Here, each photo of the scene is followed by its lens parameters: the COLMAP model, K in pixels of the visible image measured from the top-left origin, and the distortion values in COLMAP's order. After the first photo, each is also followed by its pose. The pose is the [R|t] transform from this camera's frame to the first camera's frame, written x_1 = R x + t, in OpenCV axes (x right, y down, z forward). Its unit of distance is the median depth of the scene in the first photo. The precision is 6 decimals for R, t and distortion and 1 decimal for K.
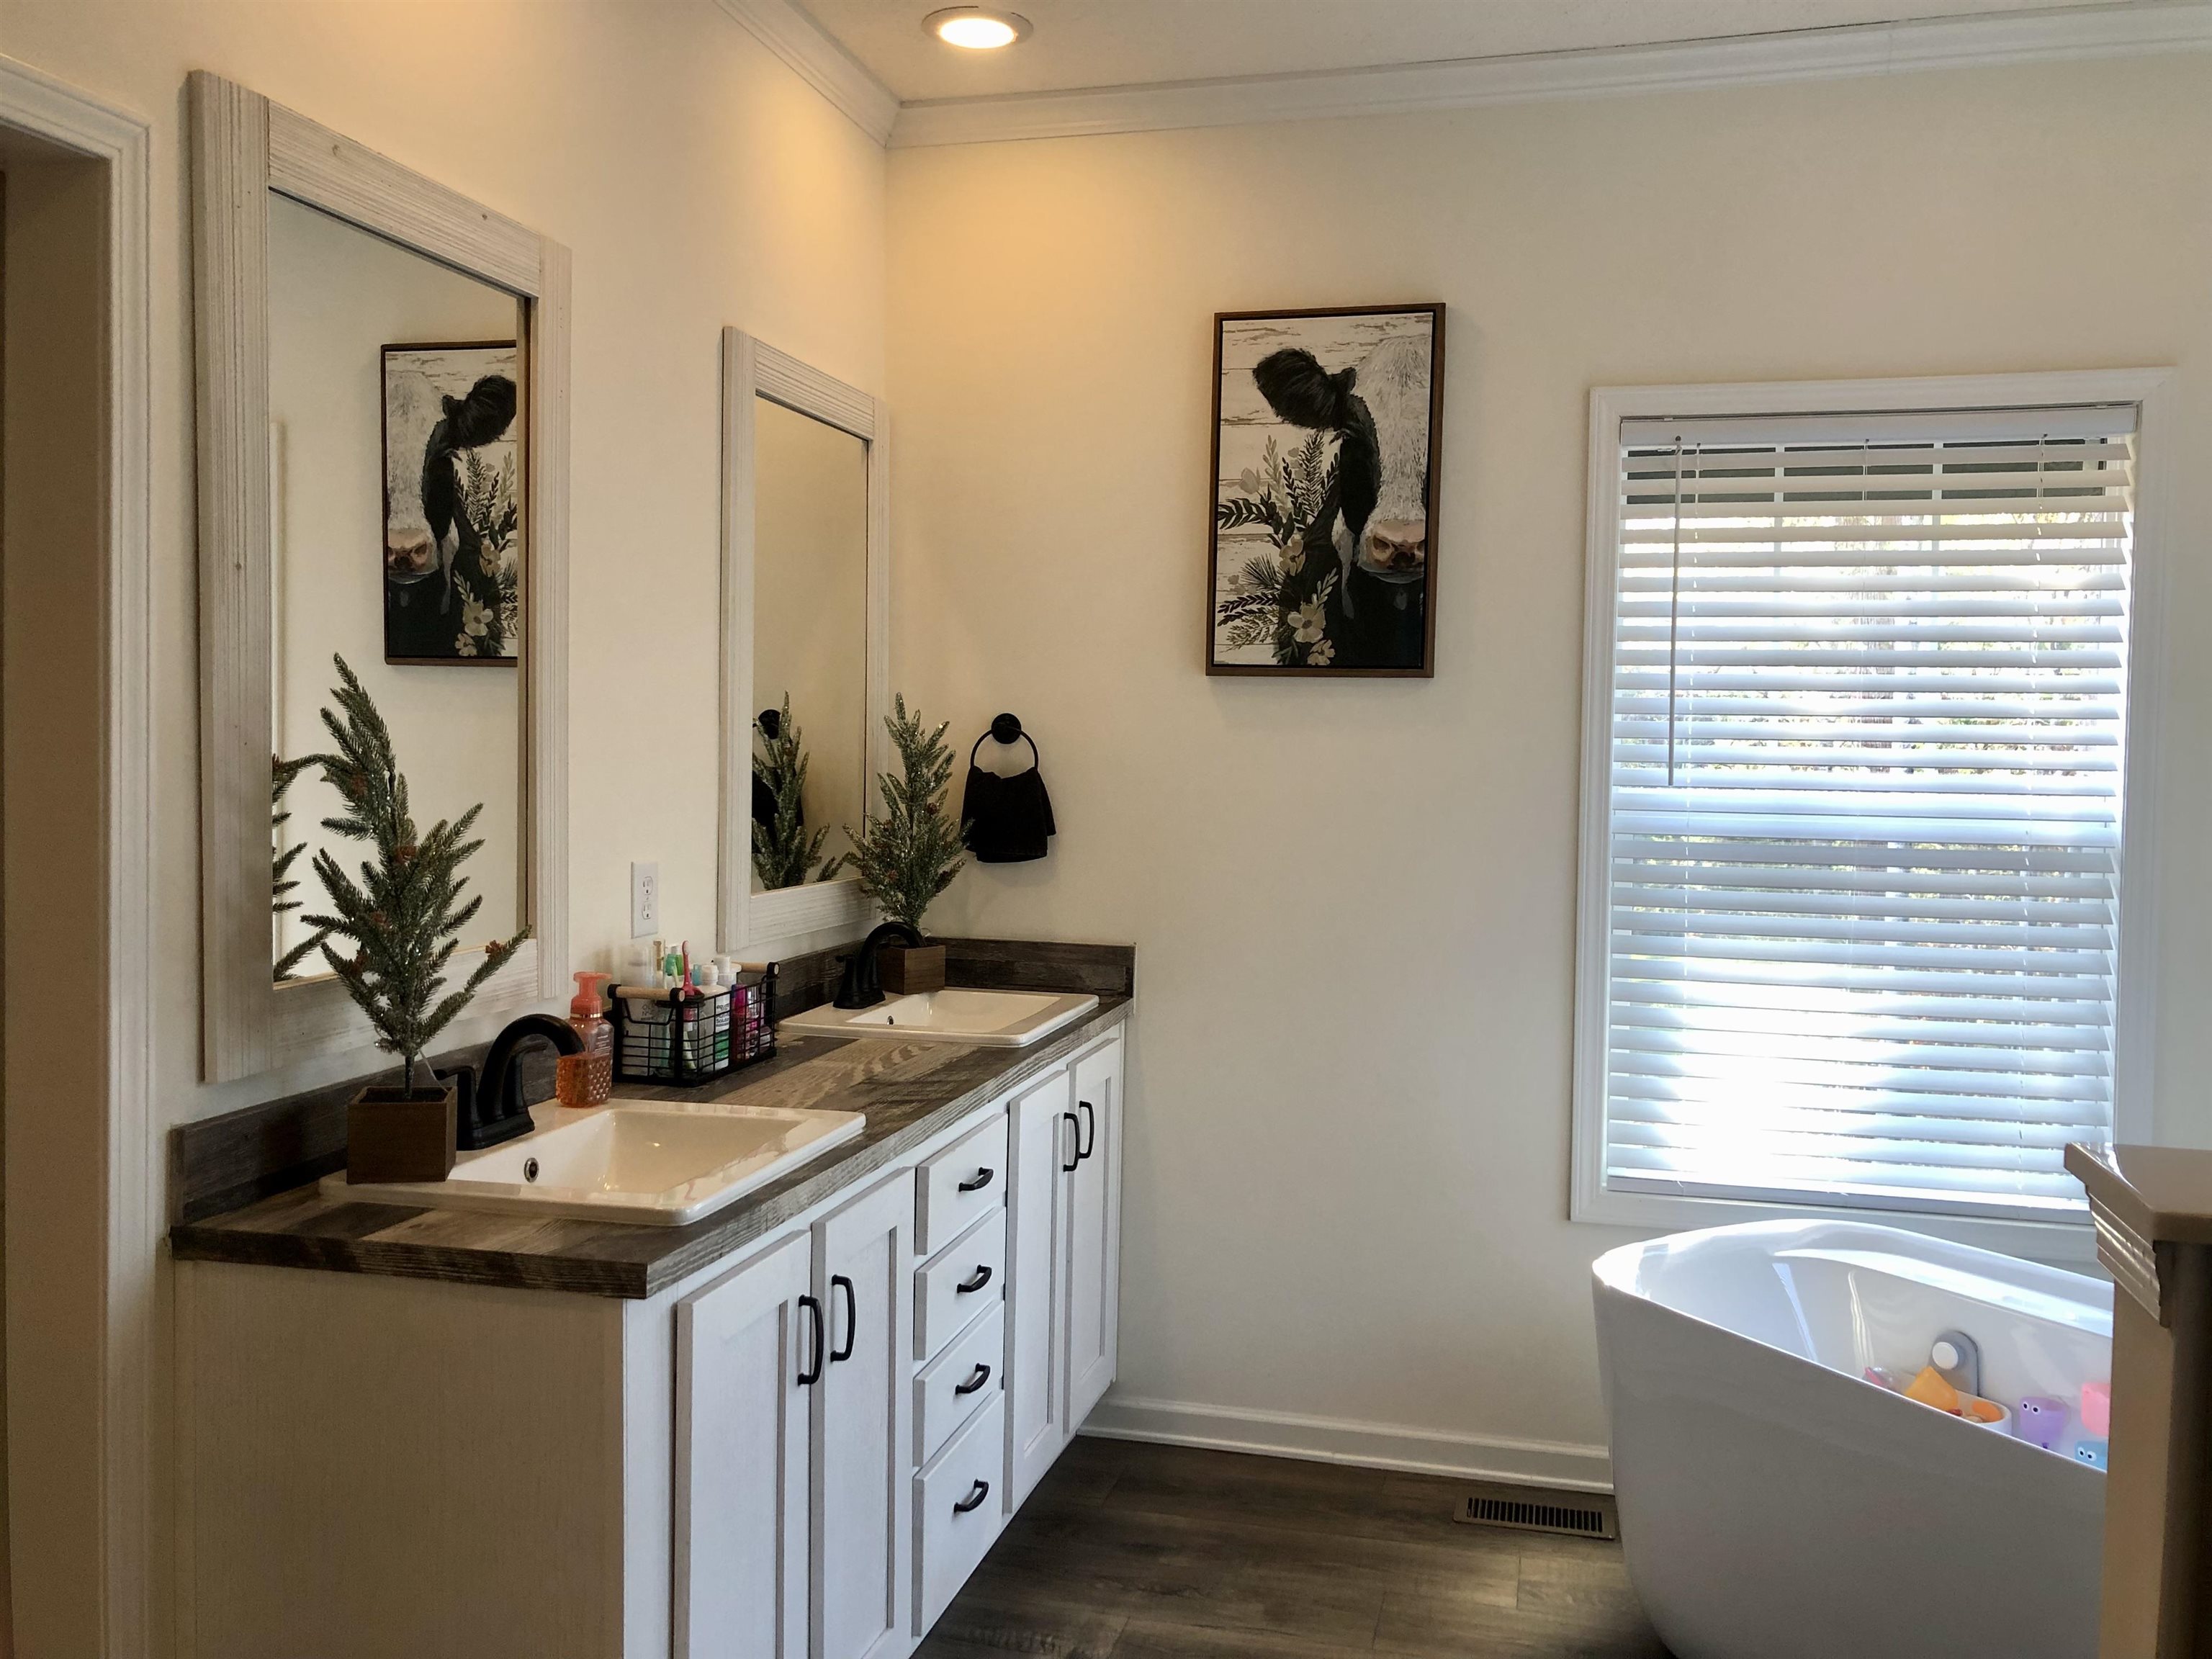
lens RADIAL K [[1815.2, 0, 1106.0], [0, 1815.2, 829.5], [0, 0, 1]] dist [-0.058565, -0.006938]
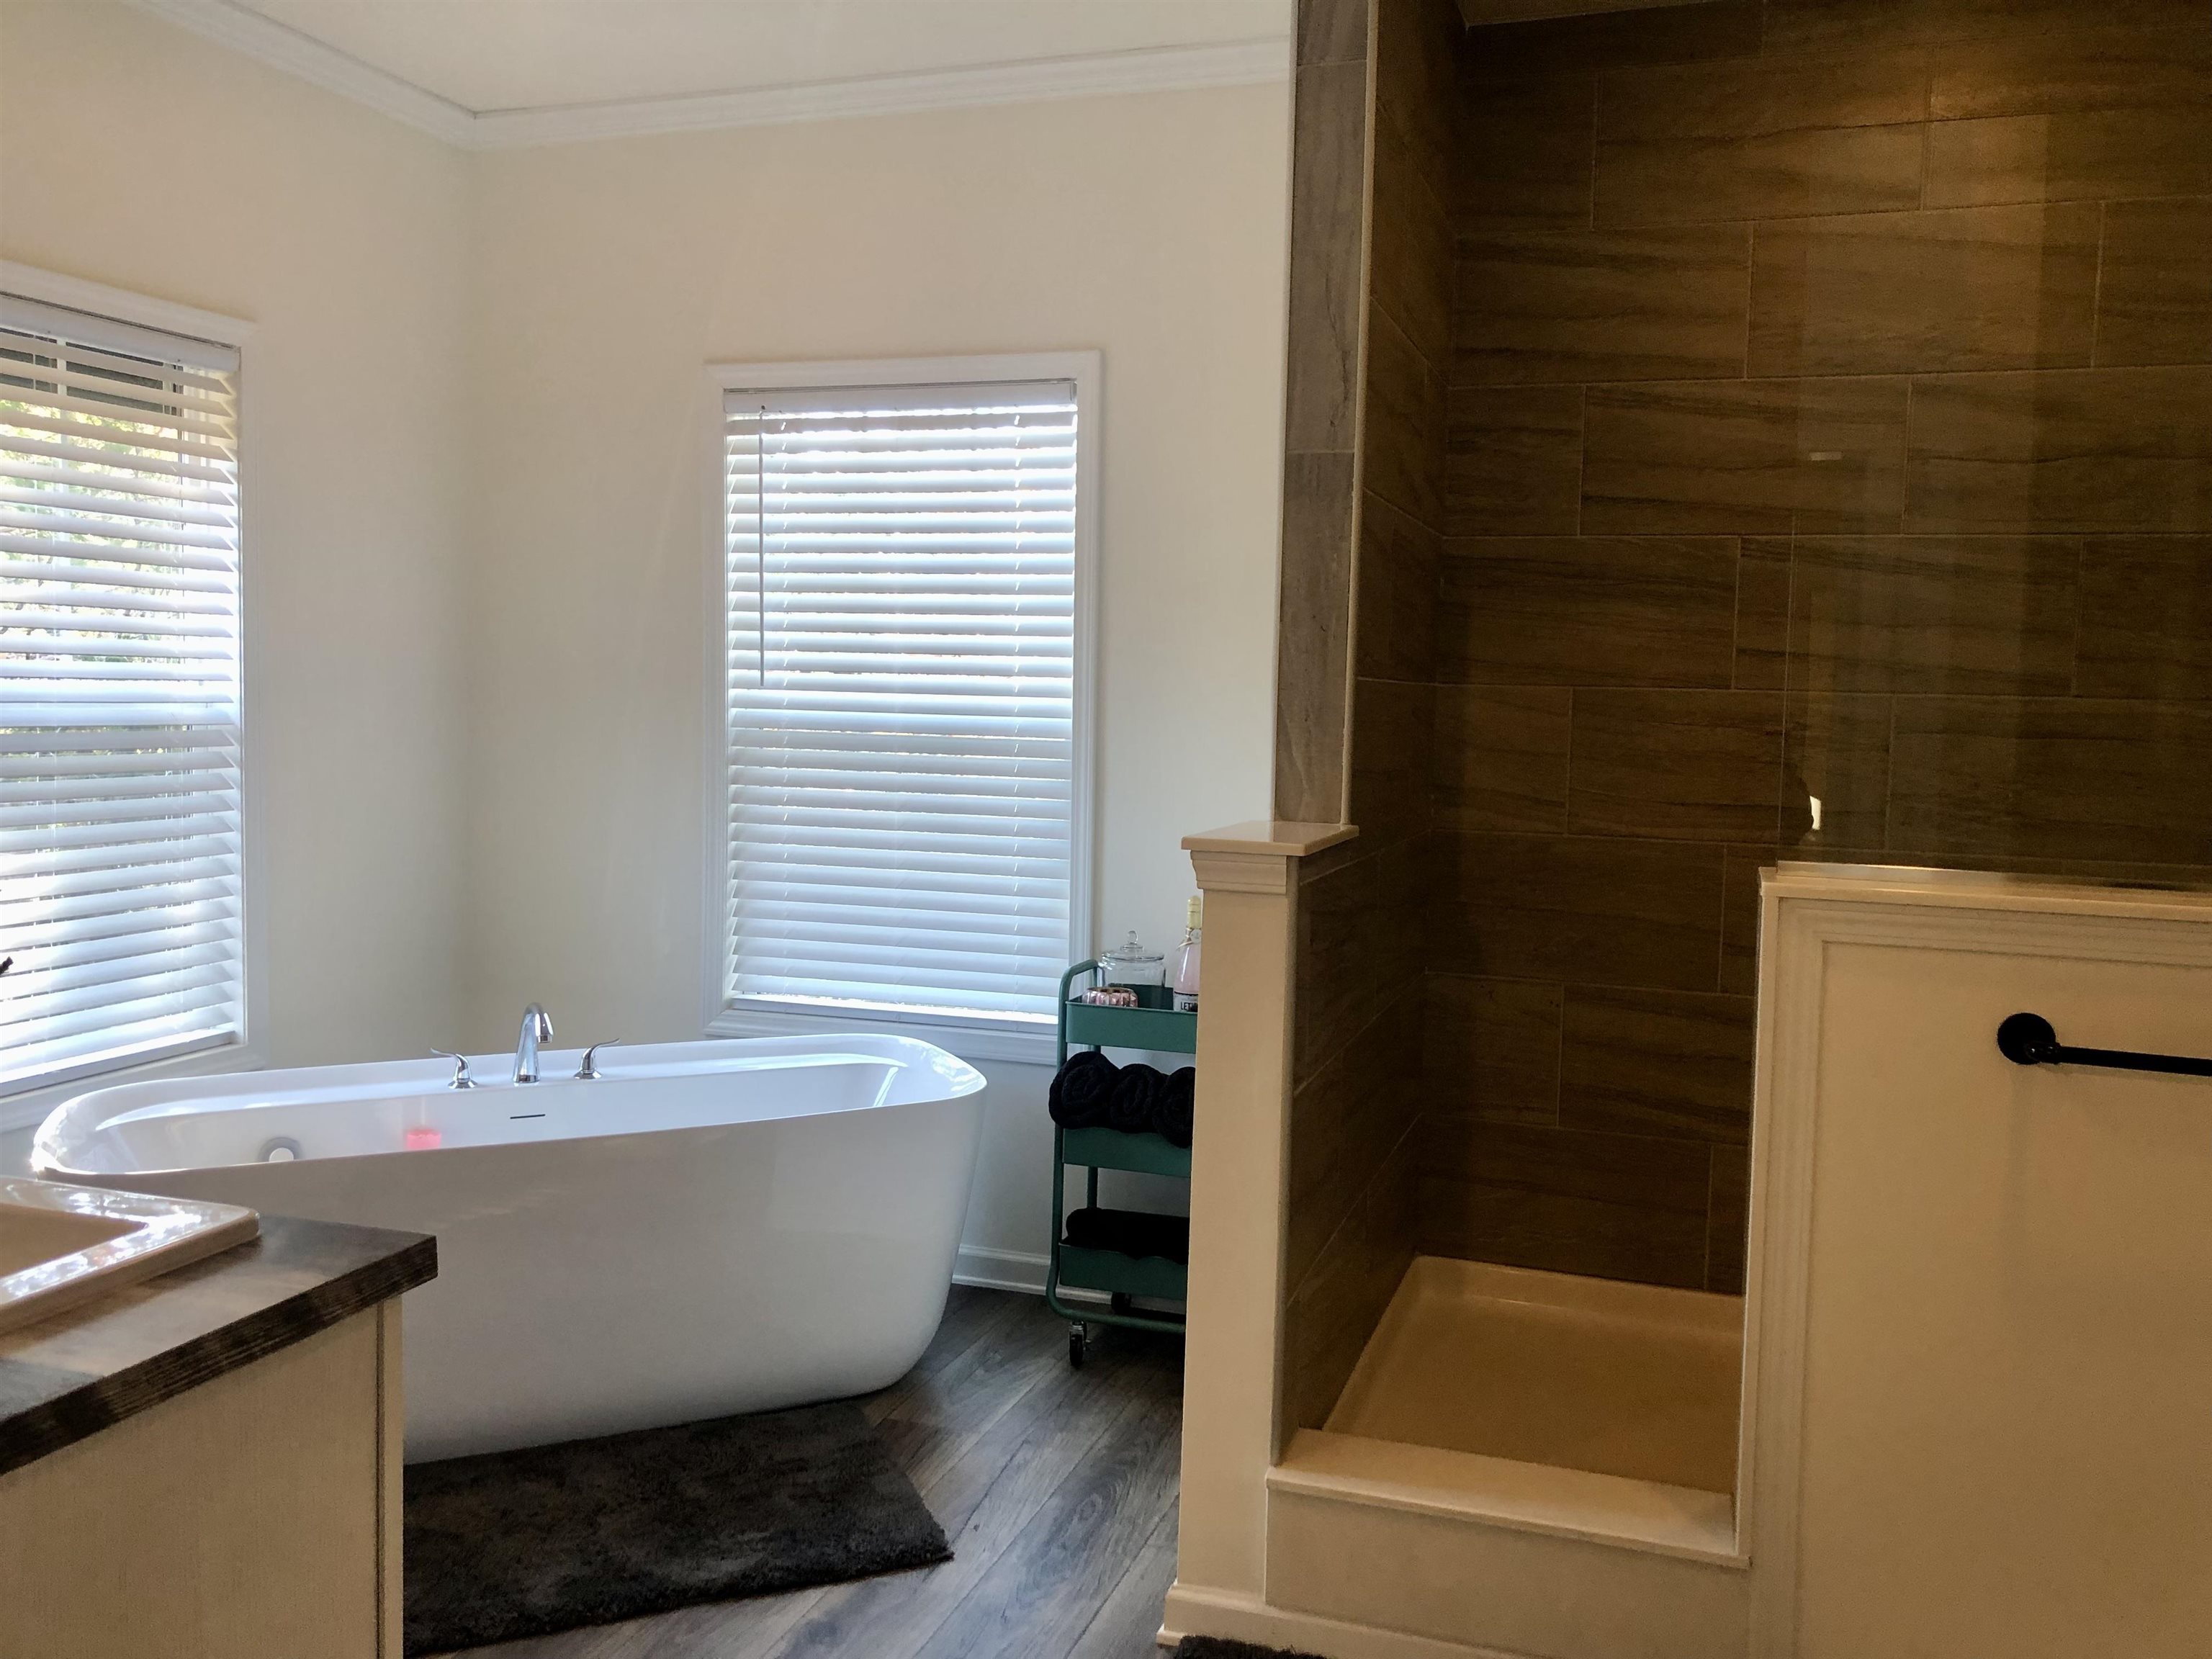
lens RADIAL K [[1812.5, 0, 1080.1], [0, 1812.5, 798.7], [0, 0, 1]] dist [0.032338, -0.016770]
pose [[0.115064, -0.076904, 0.990377, -0.573336], [0.023456, 0.996931, 0.074688, -0.018000], [-0.993081, 0.014636, 0.116515, 0.301164]]
